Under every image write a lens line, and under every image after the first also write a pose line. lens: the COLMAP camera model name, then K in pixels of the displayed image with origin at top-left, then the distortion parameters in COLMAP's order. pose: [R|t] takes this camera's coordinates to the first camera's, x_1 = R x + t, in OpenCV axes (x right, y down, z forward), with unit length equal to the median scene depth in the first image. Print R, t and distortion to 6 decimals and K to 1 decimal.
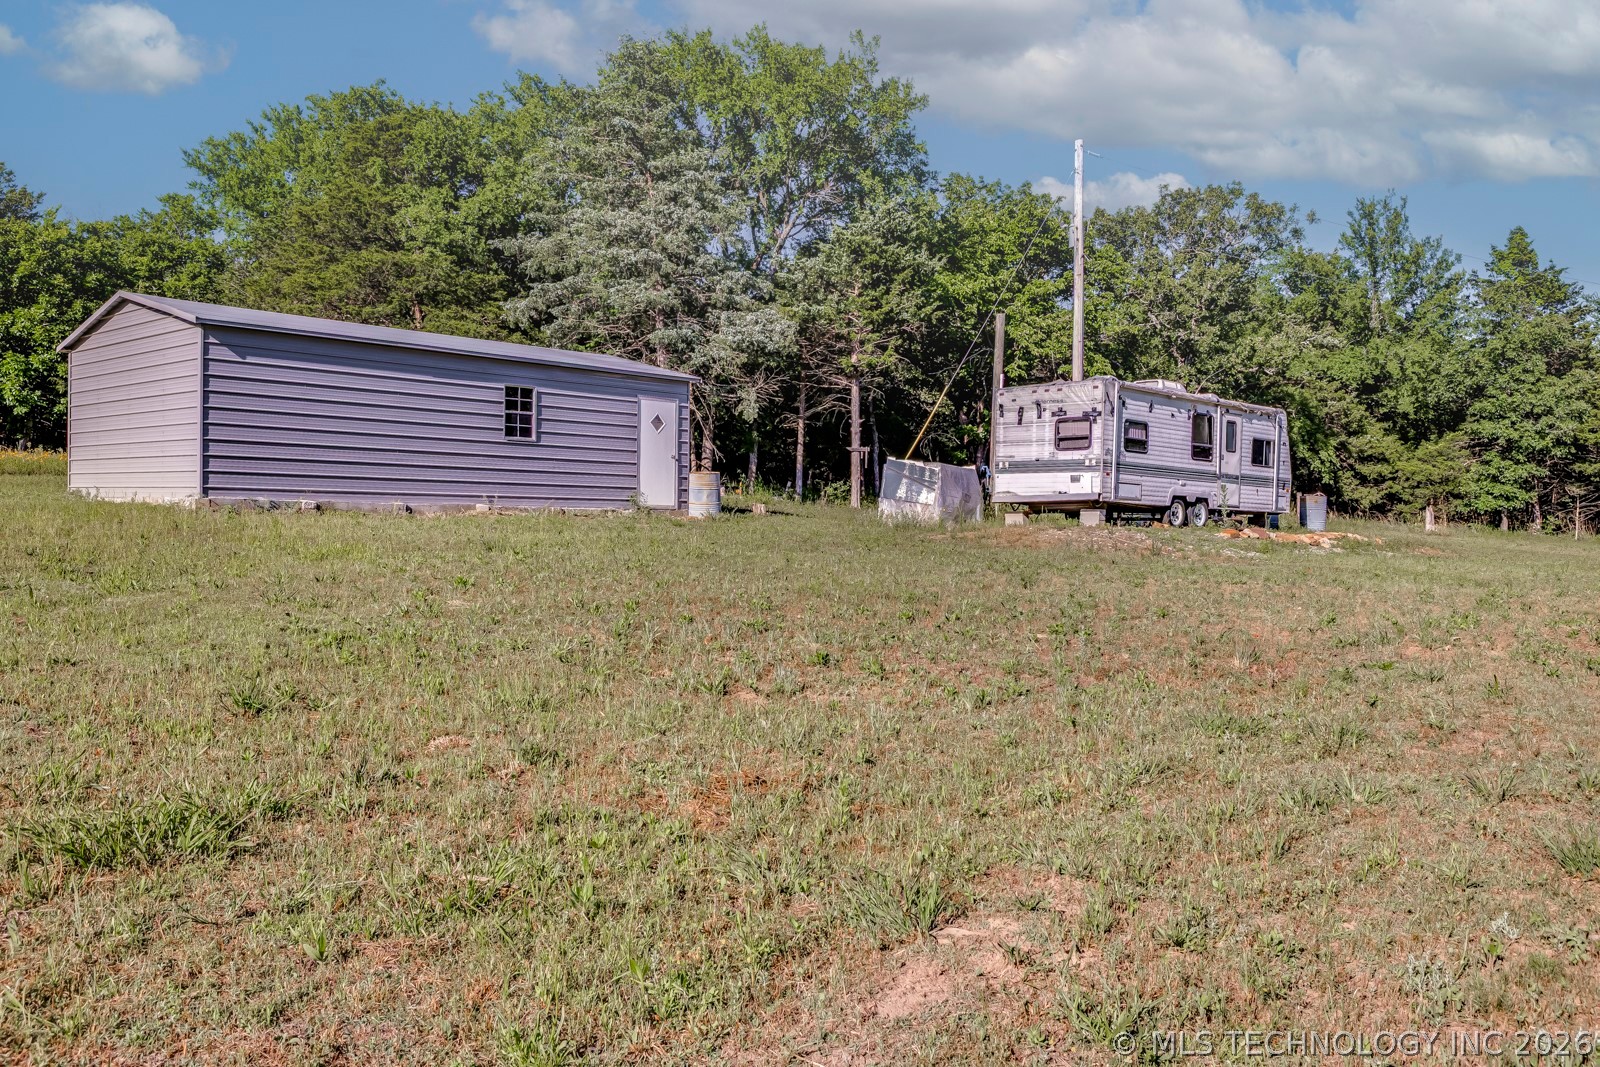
lens RADIAL K [[1209.8, 0, 800.0], [0, 1209.8, 533.5], [0, 0, 1]] dist [-0.001371, -0.099372]
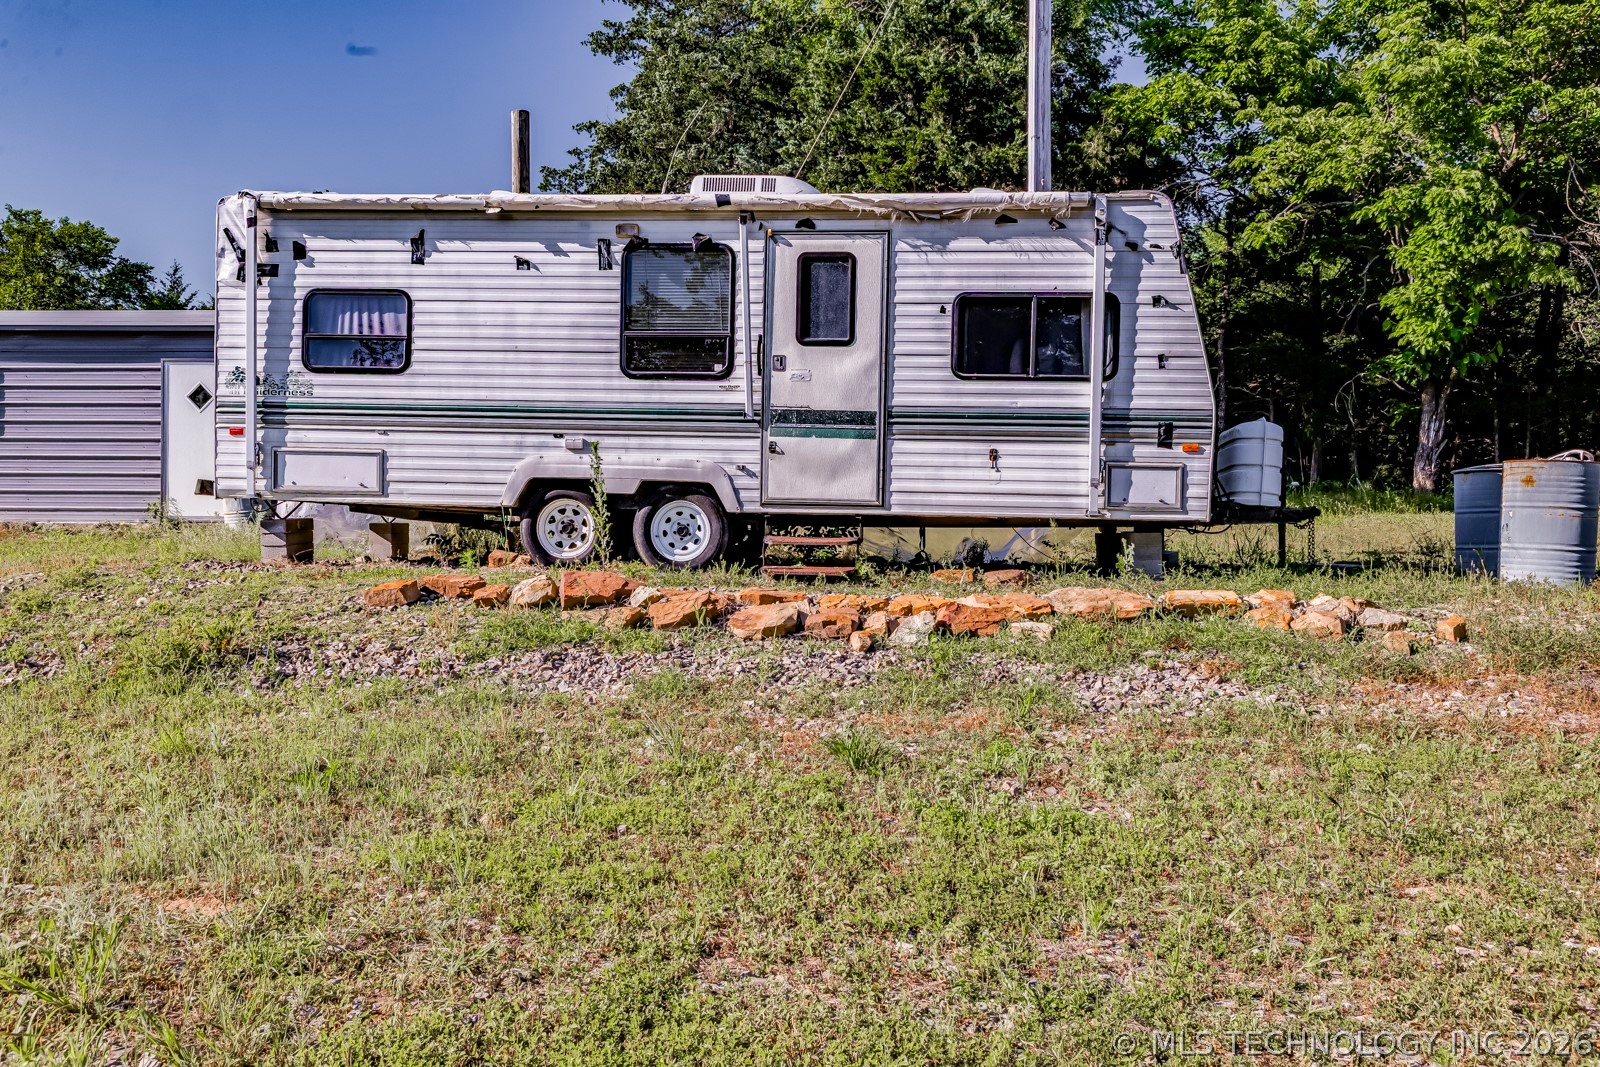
lens RADIAL K [[1209.8, 0, 800.0], [0, 1209.8, 533.5], [0, 0, 1]] dist [-0.001371, -0.099372]
pose [[0.684105, 0.002278, -0.729380, 0.665125], [-0.009170, 0.999943, -0.005477, -0.013943], [0.729326, 0.010435, 0.684087, 0.845630]]
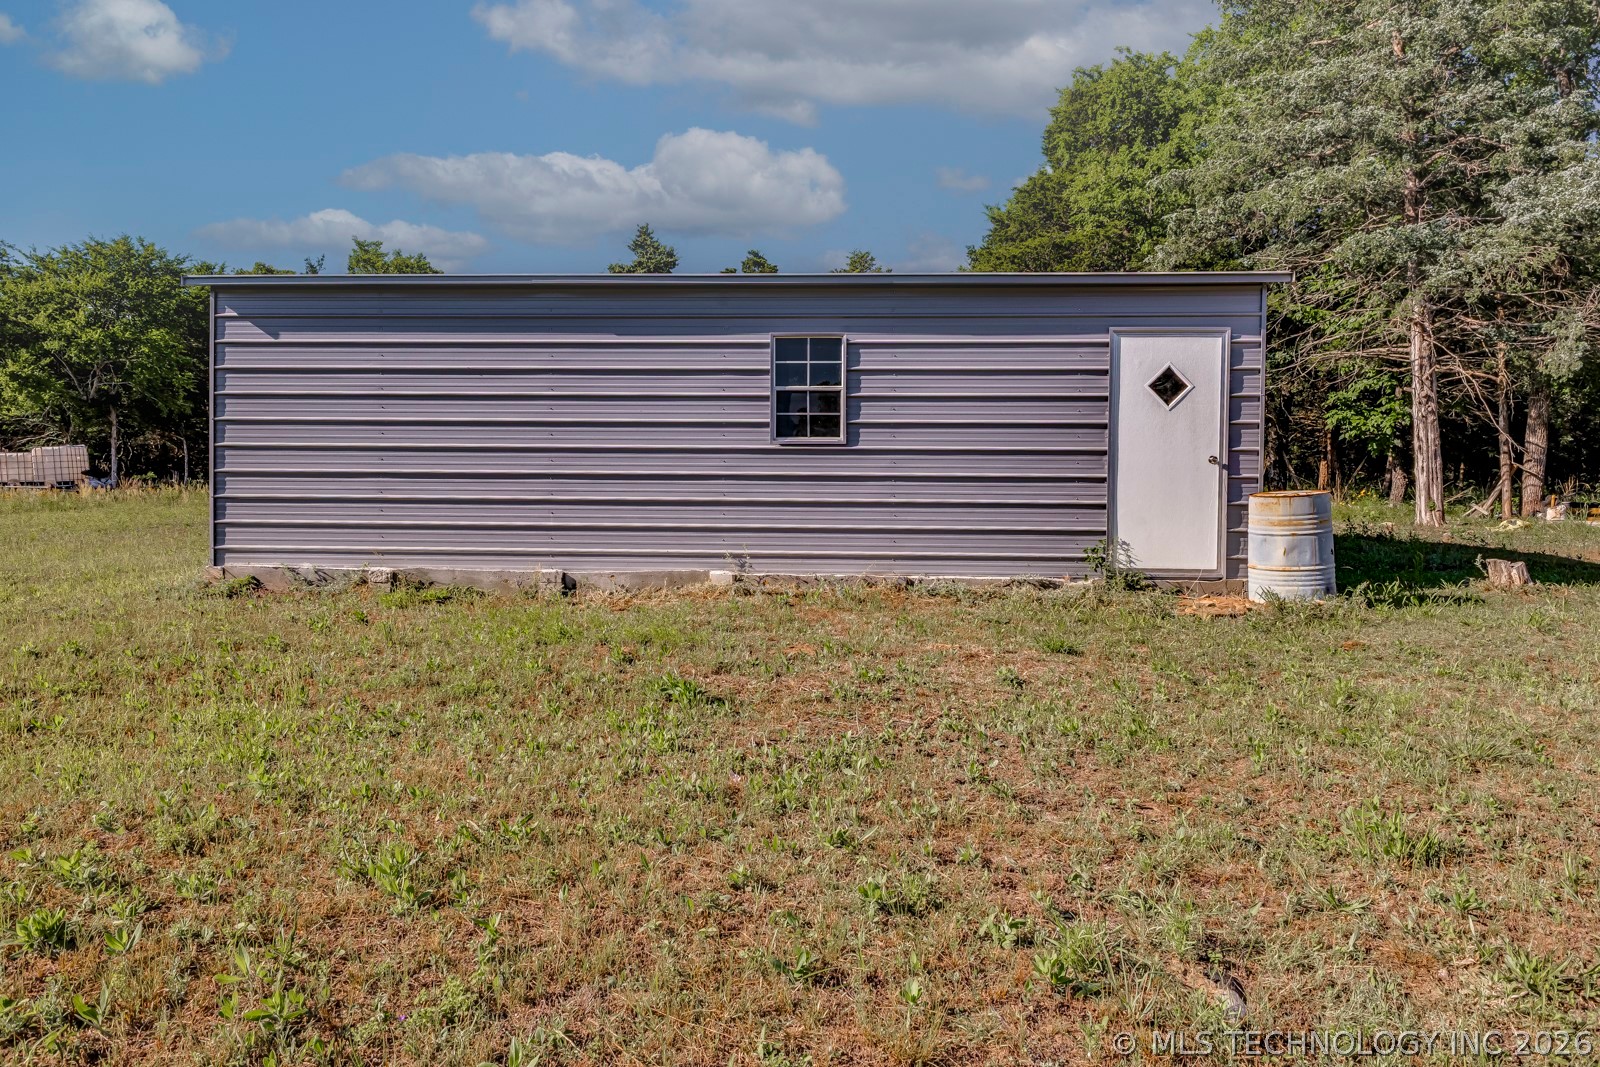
lens RADIAL K [[875.7, 0, 800.3], [0, 875.7, 565.3], [0, 0, 1]] dist [-0.002052, 0.000297]
pose [[0.655868, 0.046377, -0.753450, 0.044070], [-0.007081, 0.998445, 0.055294, -0.045162], [0.754843, -0.030931, 0.655176, 0.735783]]
